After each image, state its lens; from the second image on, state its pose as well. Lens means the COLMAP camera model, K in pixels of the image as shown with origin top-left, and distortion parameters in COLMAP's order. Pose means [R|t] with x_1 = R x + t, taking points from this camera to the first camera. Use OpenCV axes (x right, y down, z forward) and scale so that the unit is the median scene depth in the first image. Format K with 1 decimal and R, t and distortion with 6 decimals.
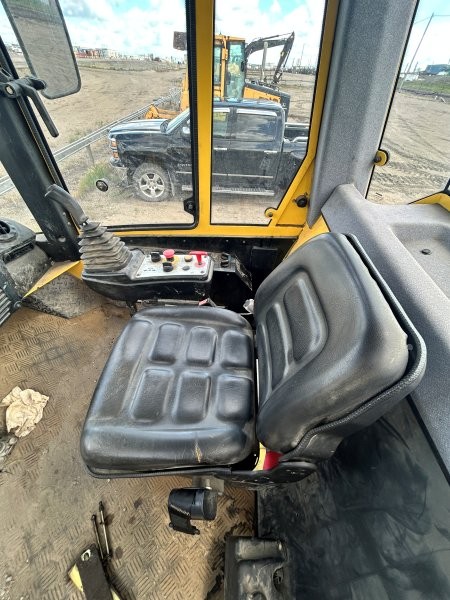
lens RADIAL K [[241.2, 0, 222.9], [0, 241.2, 299.8], [0, 0, 1]] dist [-0.002845, 0.000780]
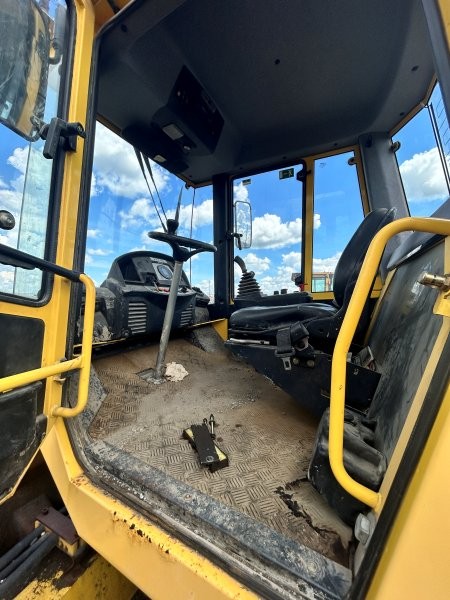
lens RADIAL K [[241.2, 0, 220.6], [0, 241.2, 301.1], [0, 0, 1]] dist [-0.002845, 0.000780]
pose [[0.912784, -0.027216, -0.407534, 0.049934], [-0.267519, 0.714135, -0.646873, 1.002245], [0.308640, 0.699479, 0.644571, -0.171623]]
